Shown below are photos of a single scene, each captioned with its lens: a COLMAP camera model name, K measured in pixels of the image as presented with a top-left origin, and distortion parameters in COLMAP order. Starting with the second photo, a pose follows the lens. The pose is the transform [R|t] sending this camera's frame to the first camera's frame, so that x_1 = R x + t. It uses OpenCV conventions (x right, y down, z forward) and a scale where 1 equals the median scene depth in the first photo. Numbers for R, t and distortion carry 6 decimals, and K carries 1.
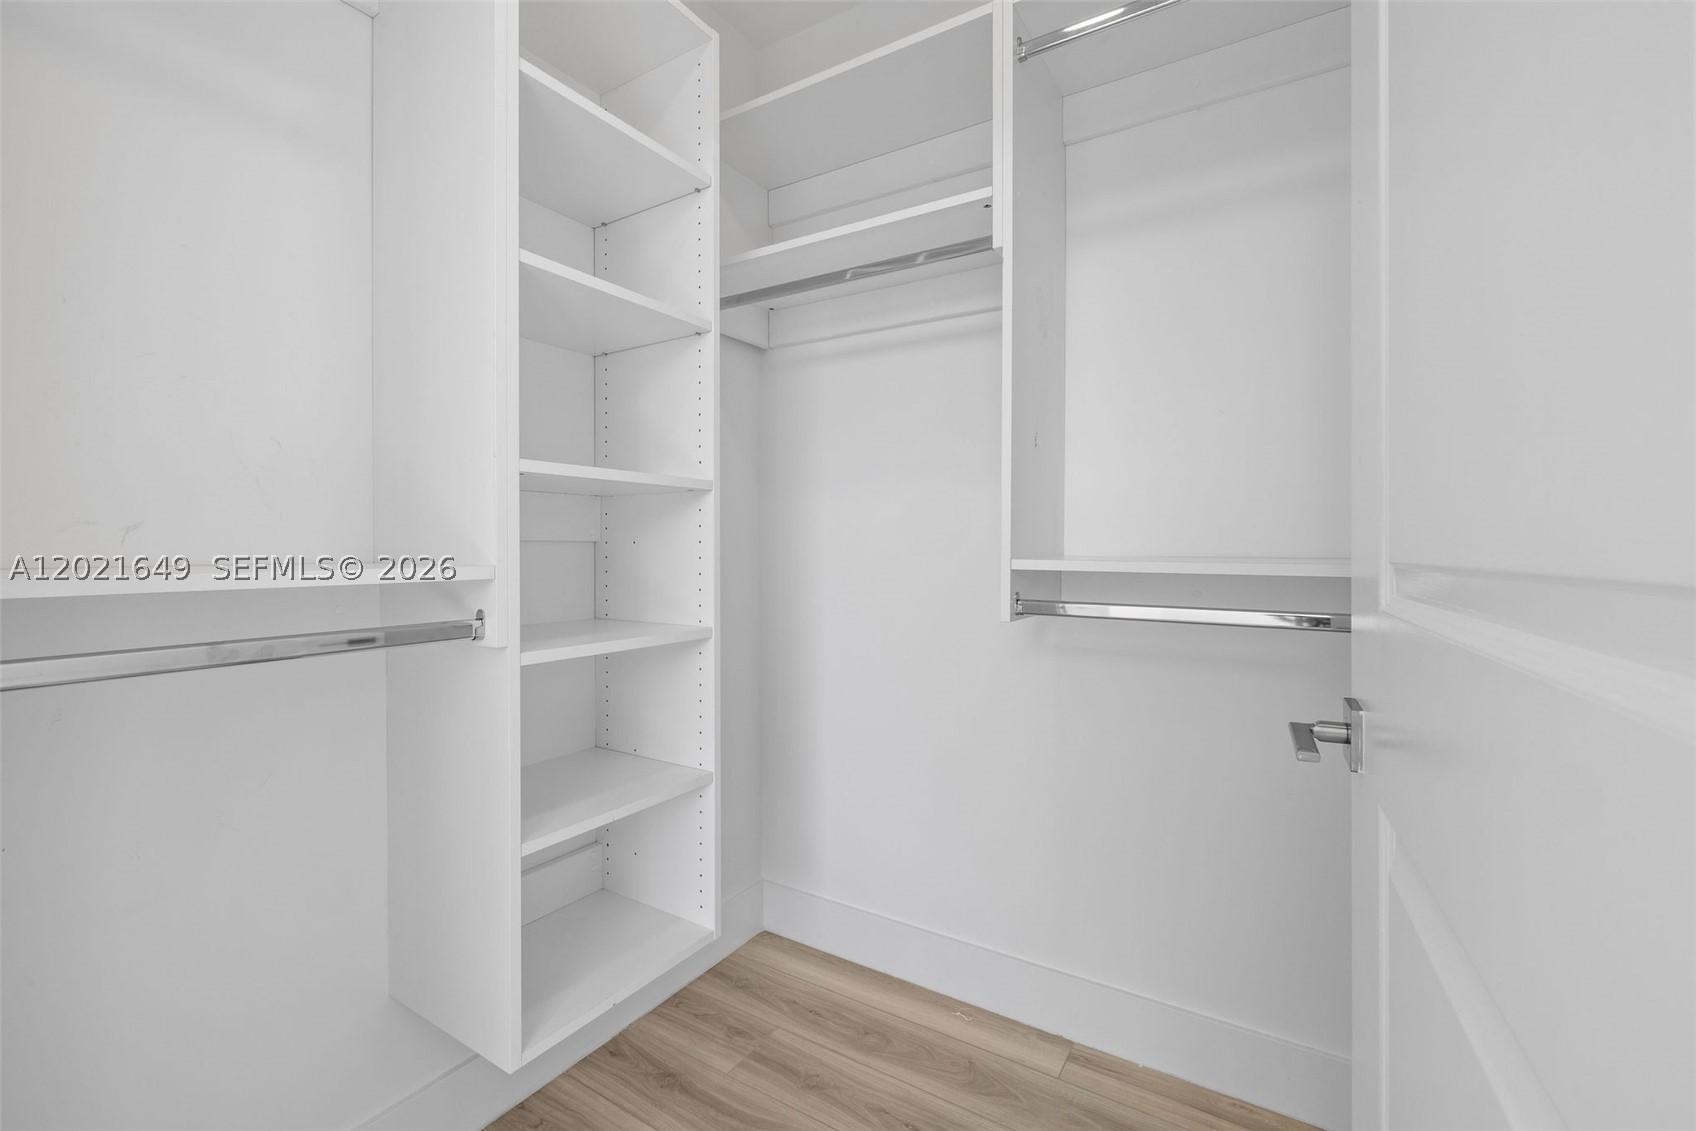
lens RADIAL K [[727.5, 0, 840.9], [0, 727.5, 541.1], [0, 0, 1]] dist [-0.000316, -0.000227]
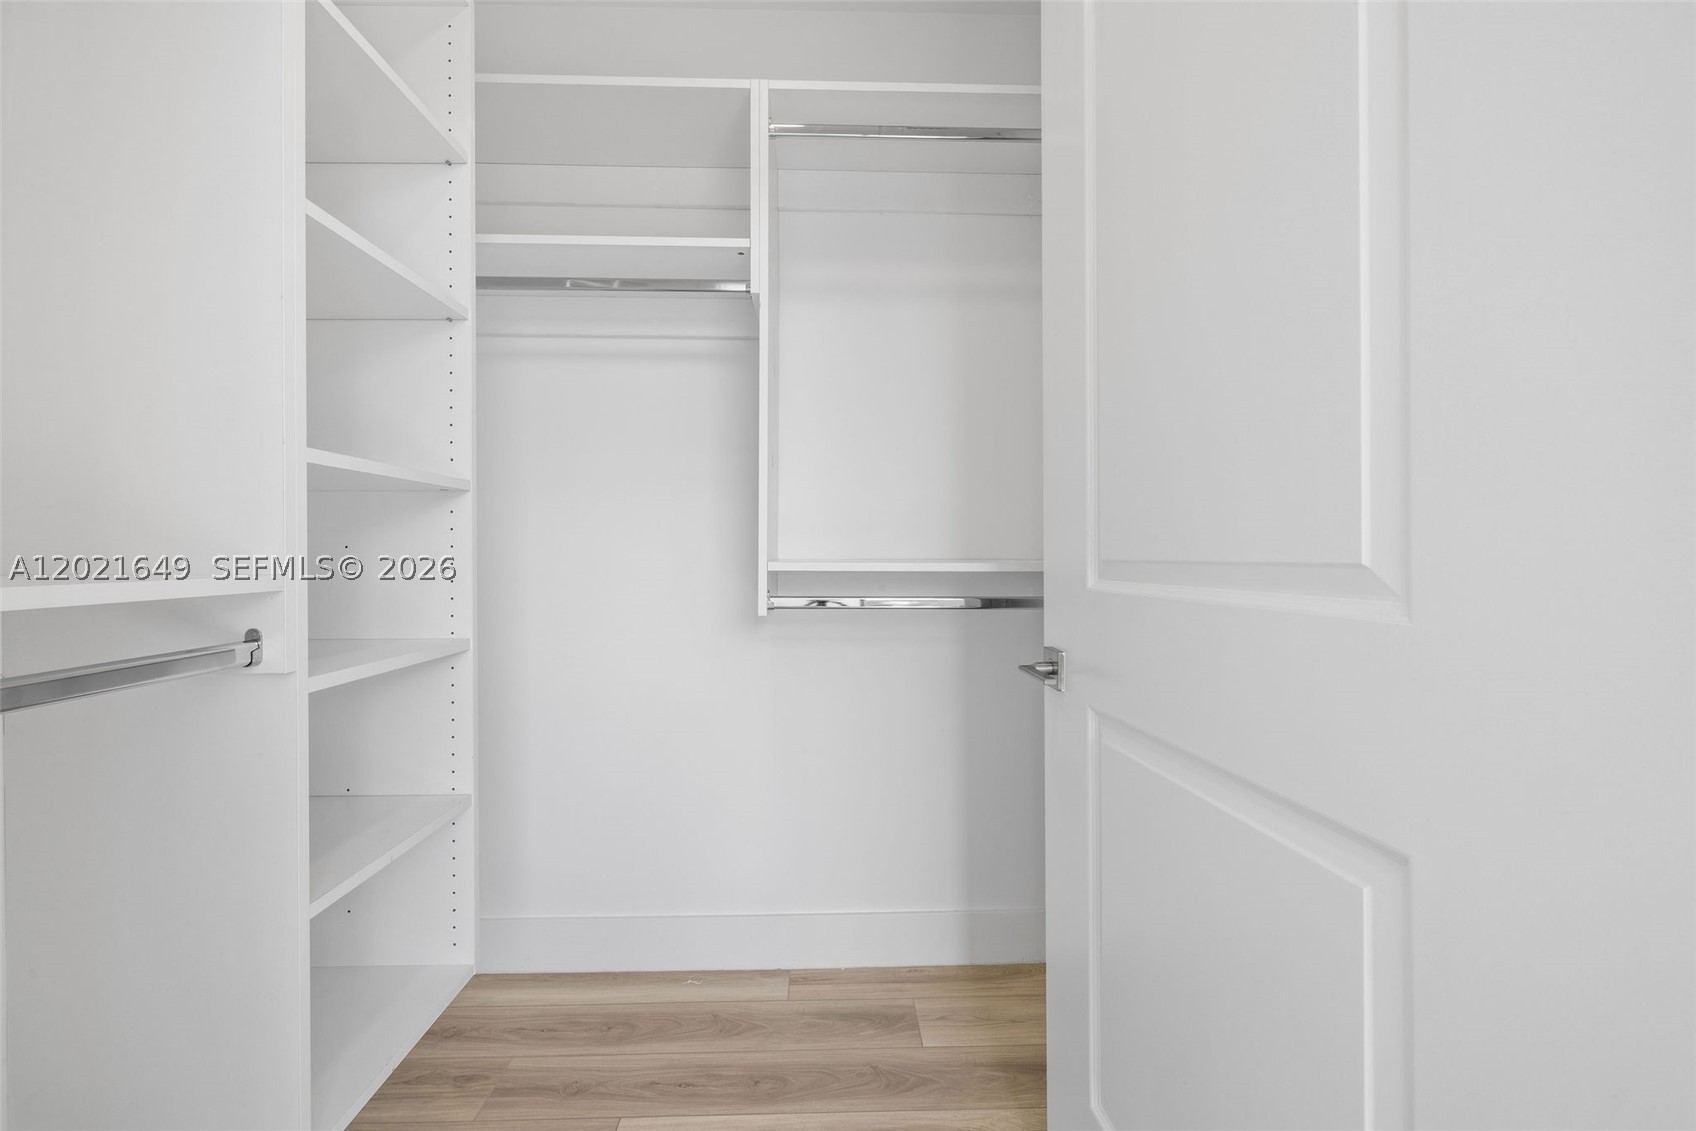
lens RADIAL K [[727.5, 0, 840.9], [0, 727.5, 541.1], [0, 0, 1]] dist [-0.000316, -0.000227]
pose [[0.828342, 0.008069, 0.560164, -0.299844], [-0.004532, 0.999960, -0.007703, -0.000433], [-0.560204, 0.003842, 0.828346, -0.032667]]
